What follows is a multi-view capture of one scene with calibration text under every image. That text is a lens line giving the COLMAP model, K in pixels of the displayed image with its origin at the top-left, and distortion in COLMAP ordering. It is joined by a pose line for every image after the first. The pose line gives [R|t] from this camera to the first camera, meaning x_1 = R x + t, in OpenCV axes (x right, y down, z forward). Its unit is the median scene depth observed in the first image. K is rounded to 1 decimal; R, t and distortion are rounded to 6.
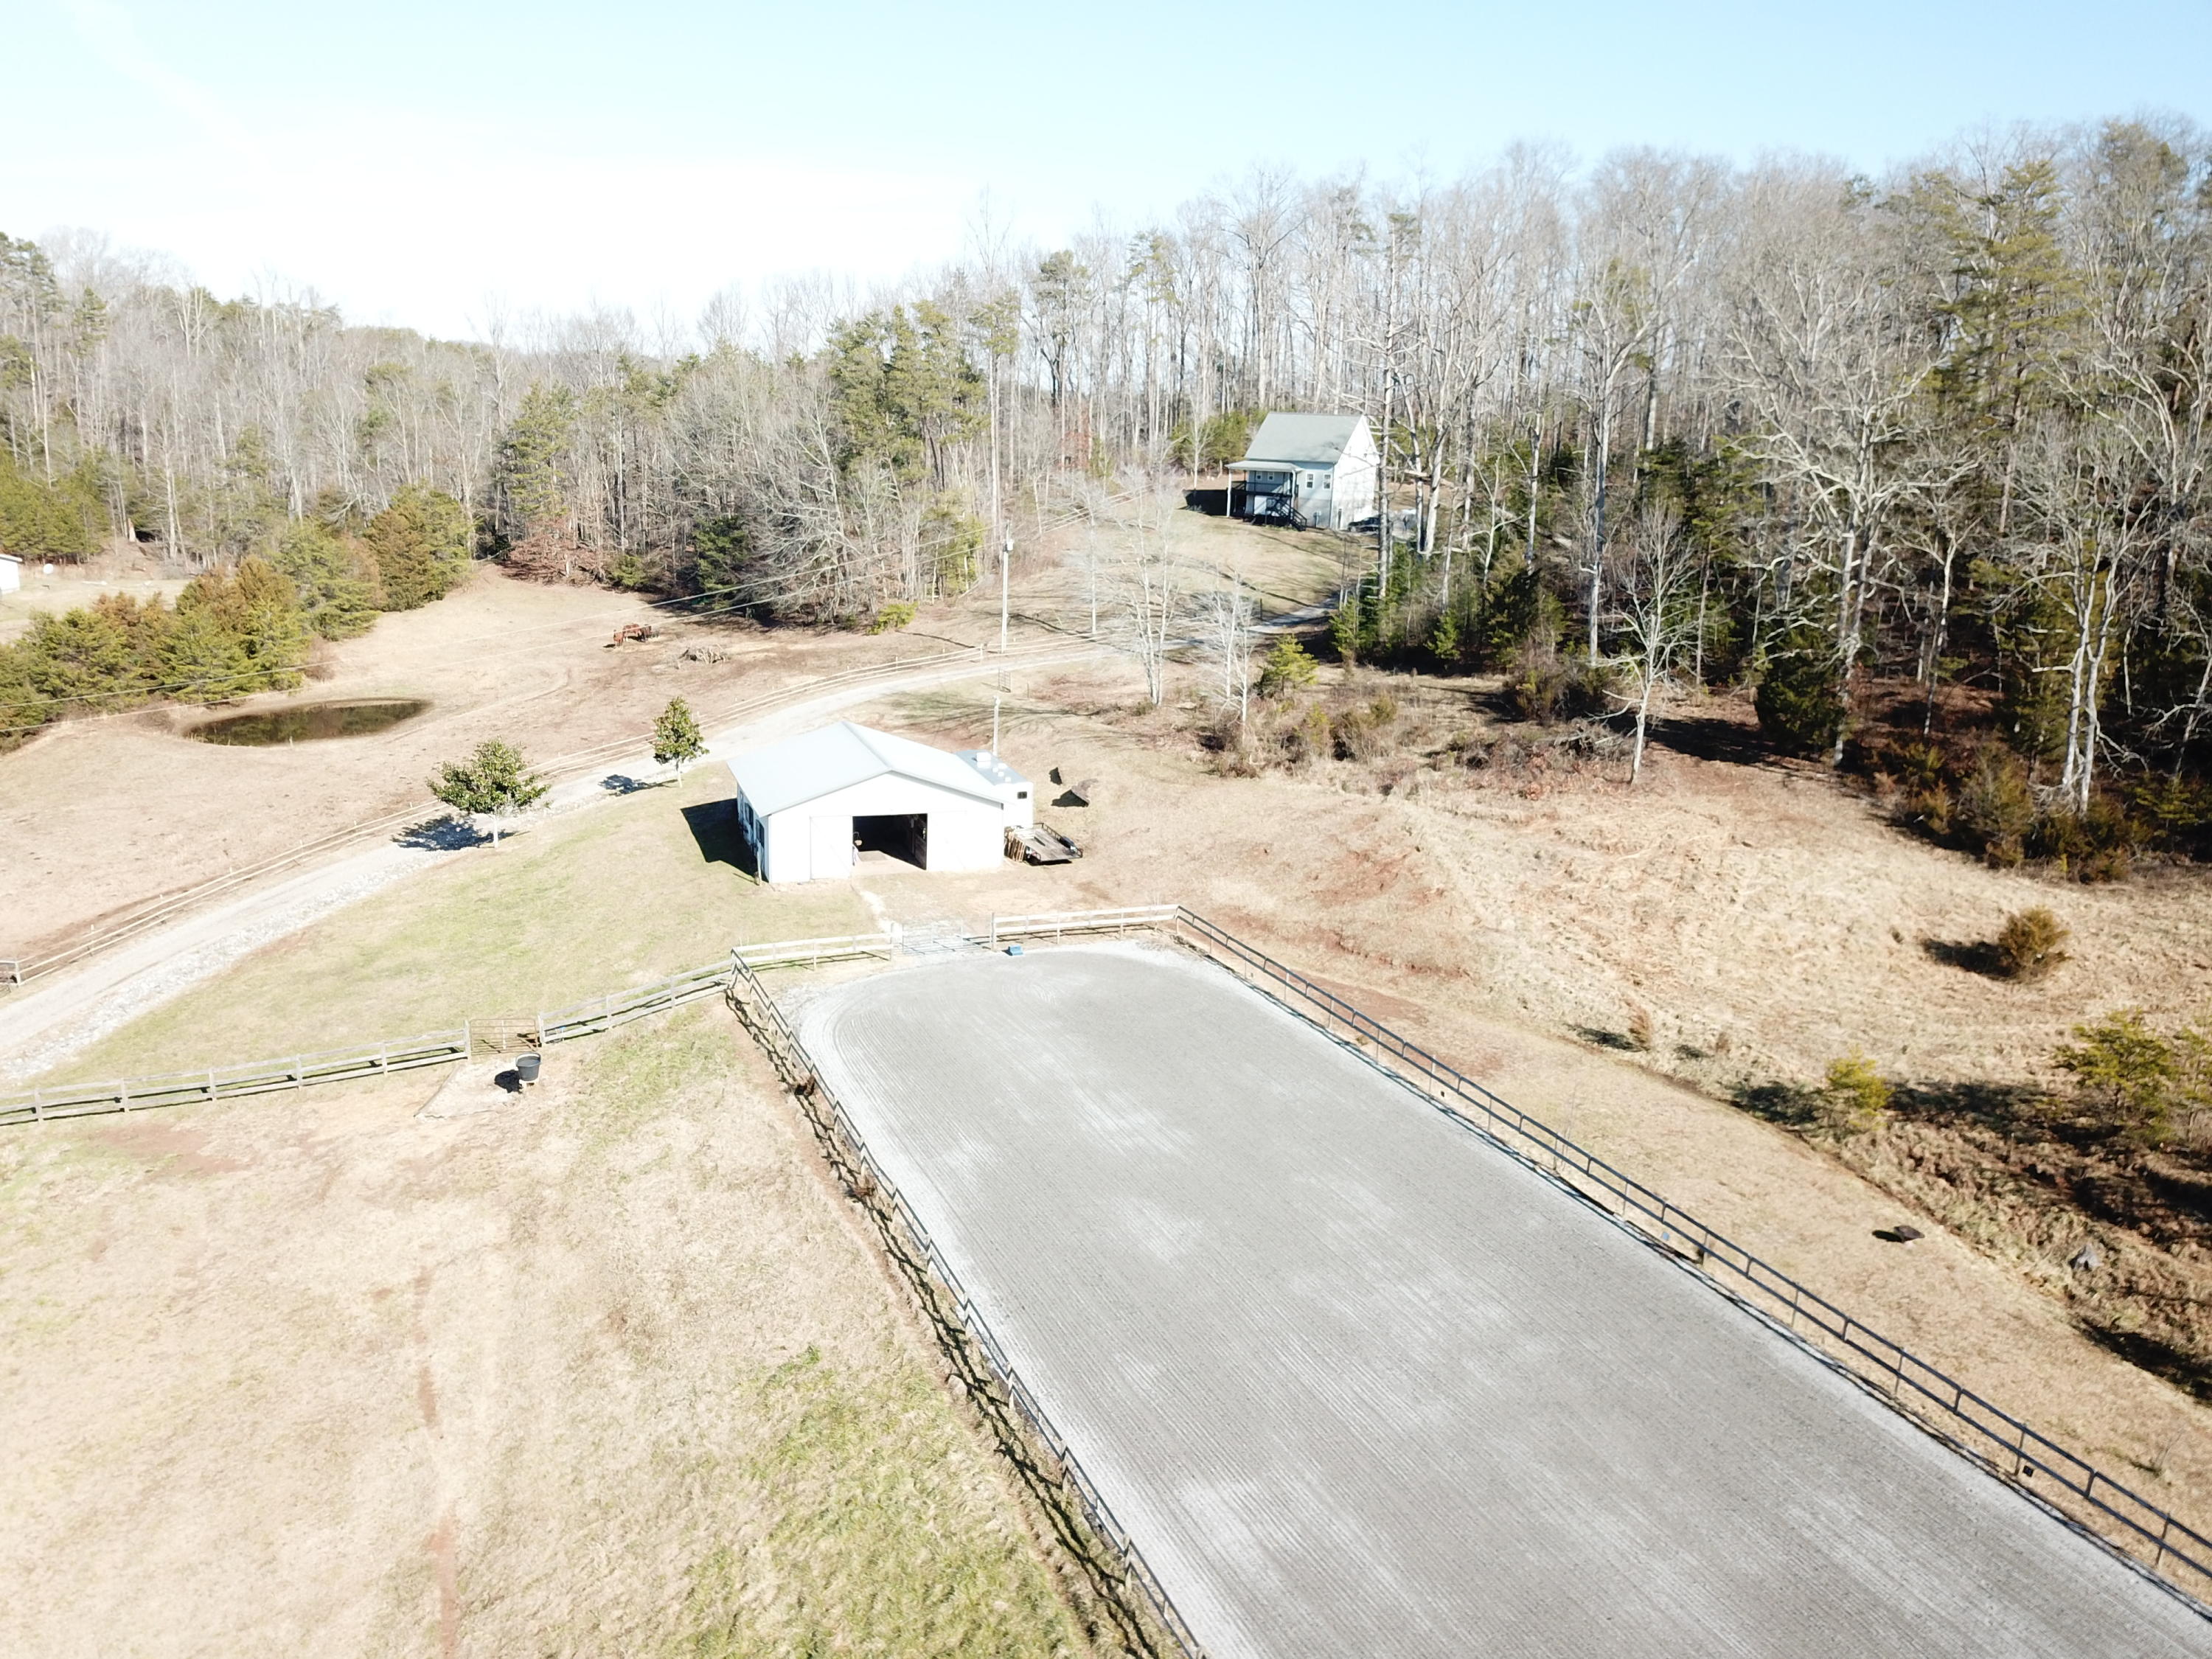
lens RADIAL K [[1665.0, 0, 1102.1], [0, 1665.0, 827.8], [0, 0, 1]] dist [0.005882, 0.004479]
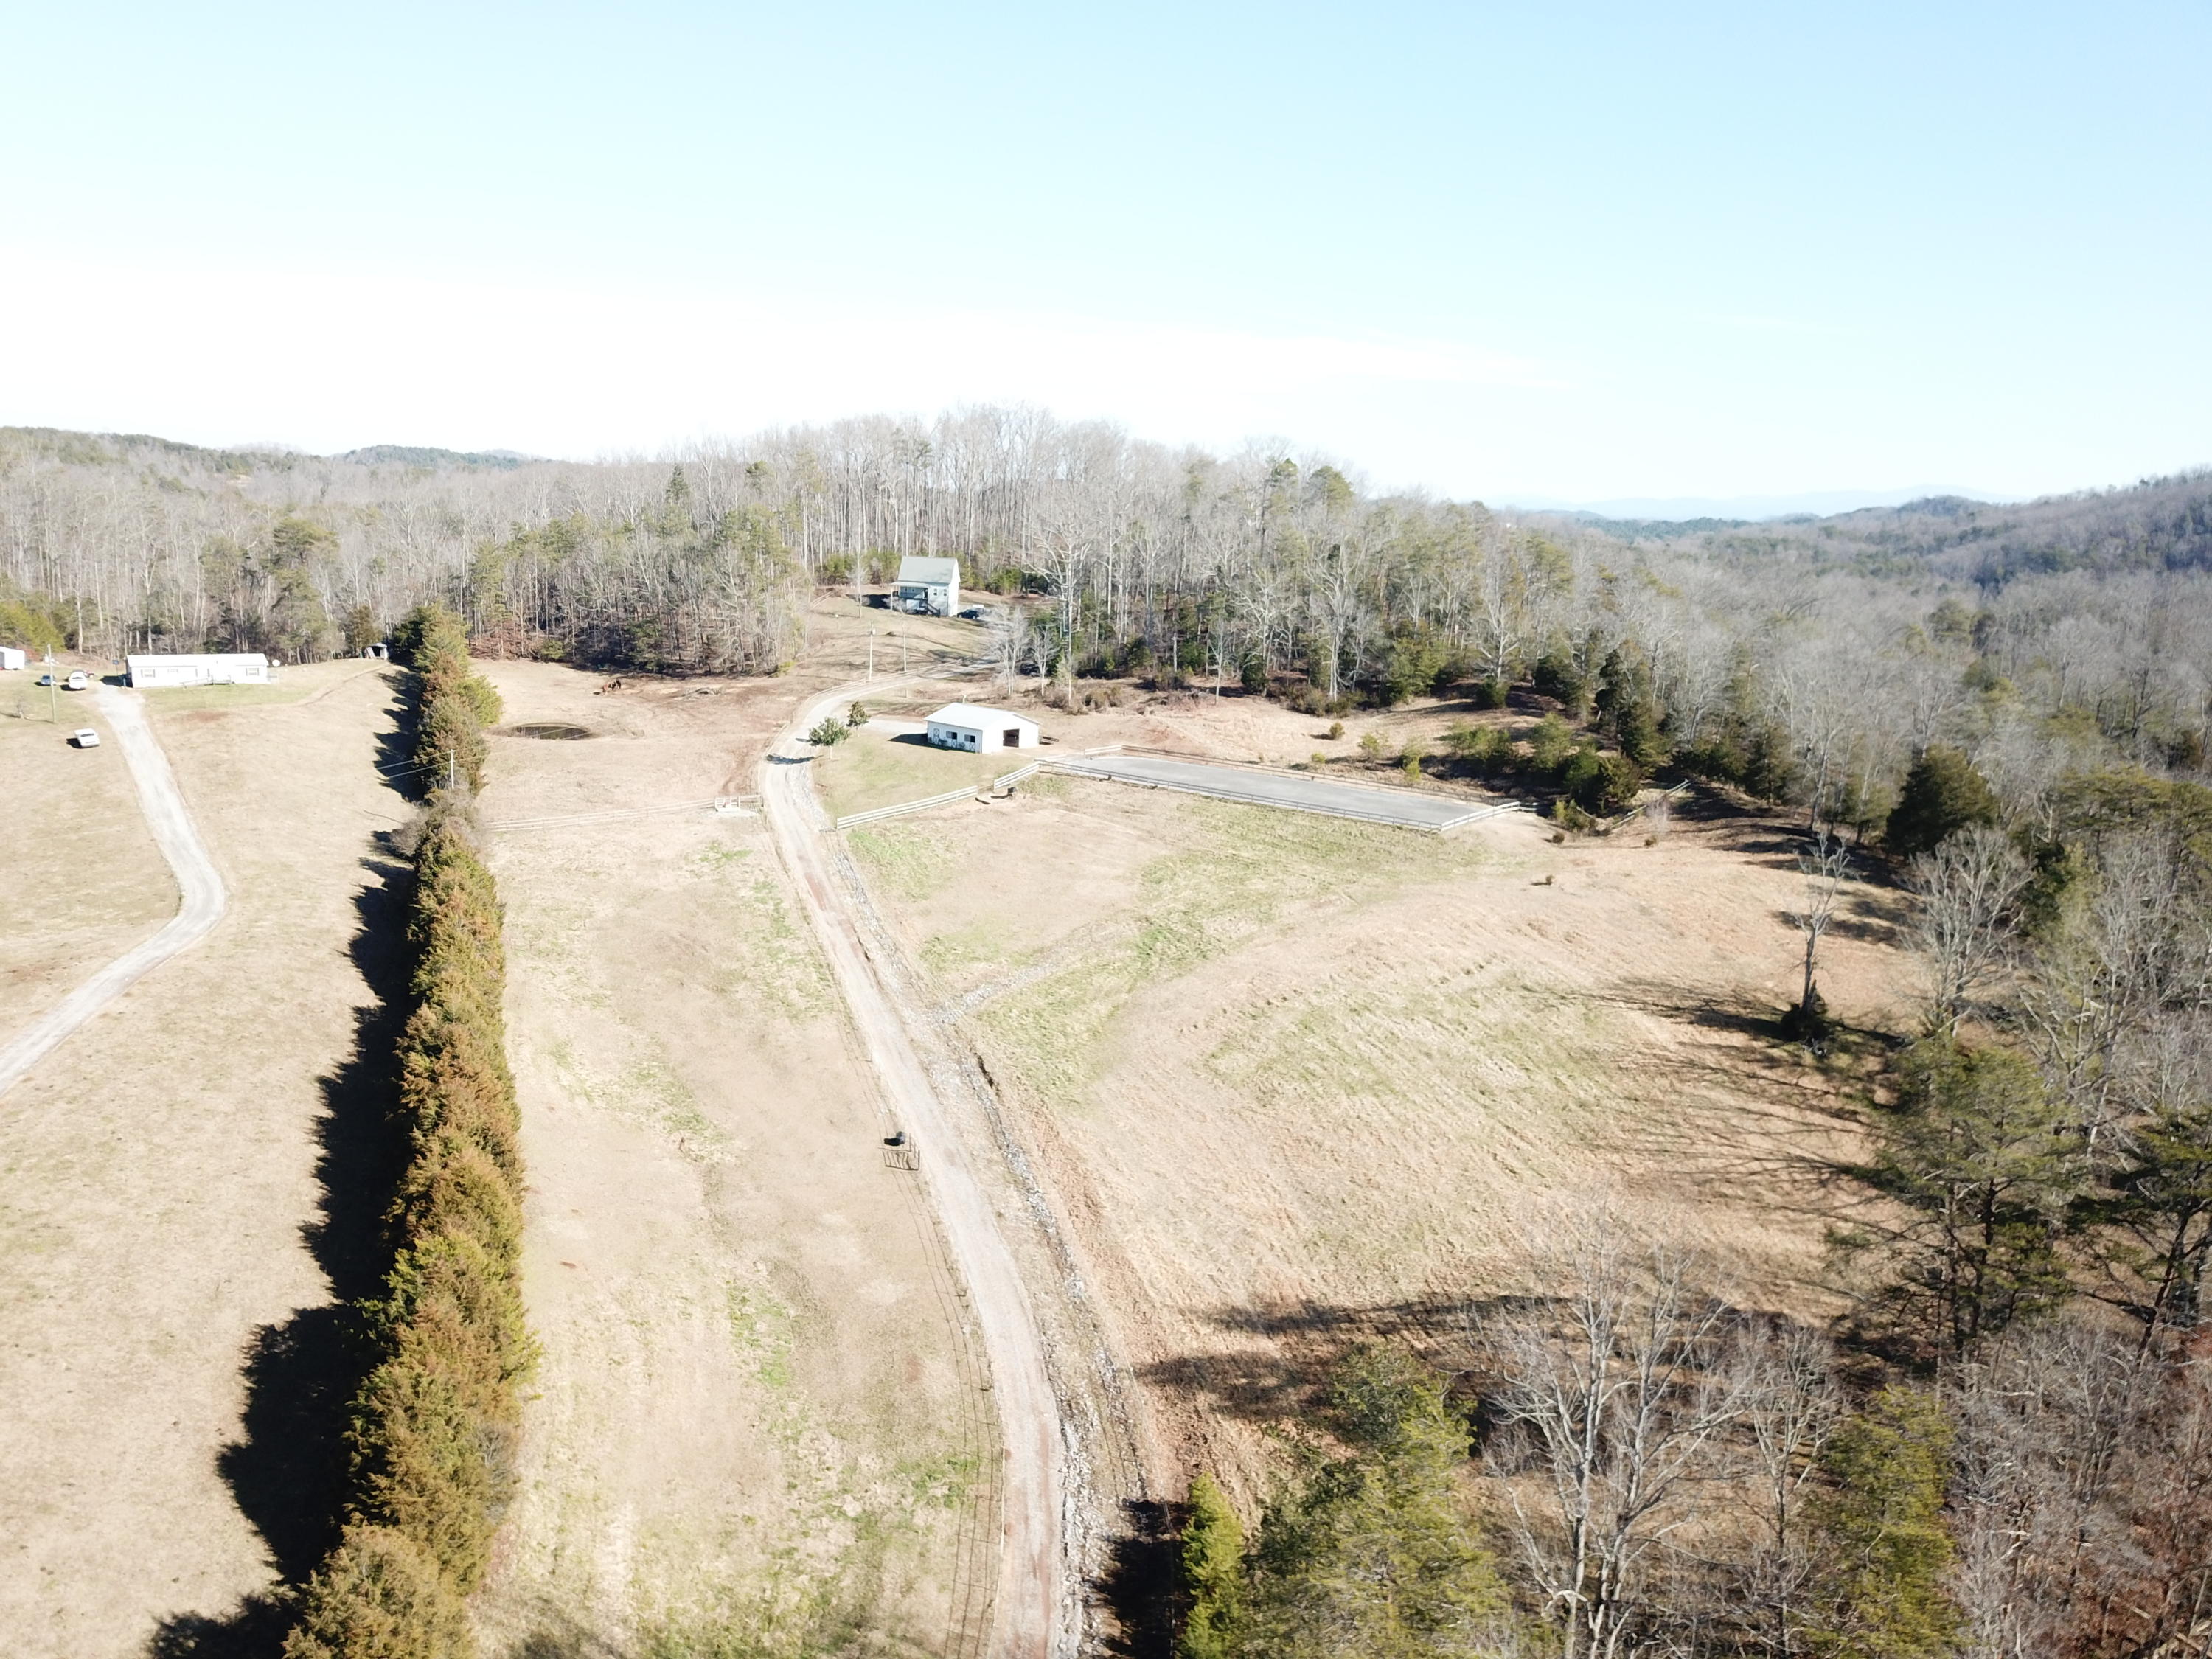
lens RADIAL K [[1665.0, 0, 1106.8], [0, 1665.0, 830.7], [0, 0, 1]] dist [0.005882, 0.004479]
pose [[0.859359, -0.094901, 0.502490, -1.479317], [0.104932, 0.994444, 0.008357, 0.163110], [-0.500491, 0.045546, 0.864543, -1.646786]]
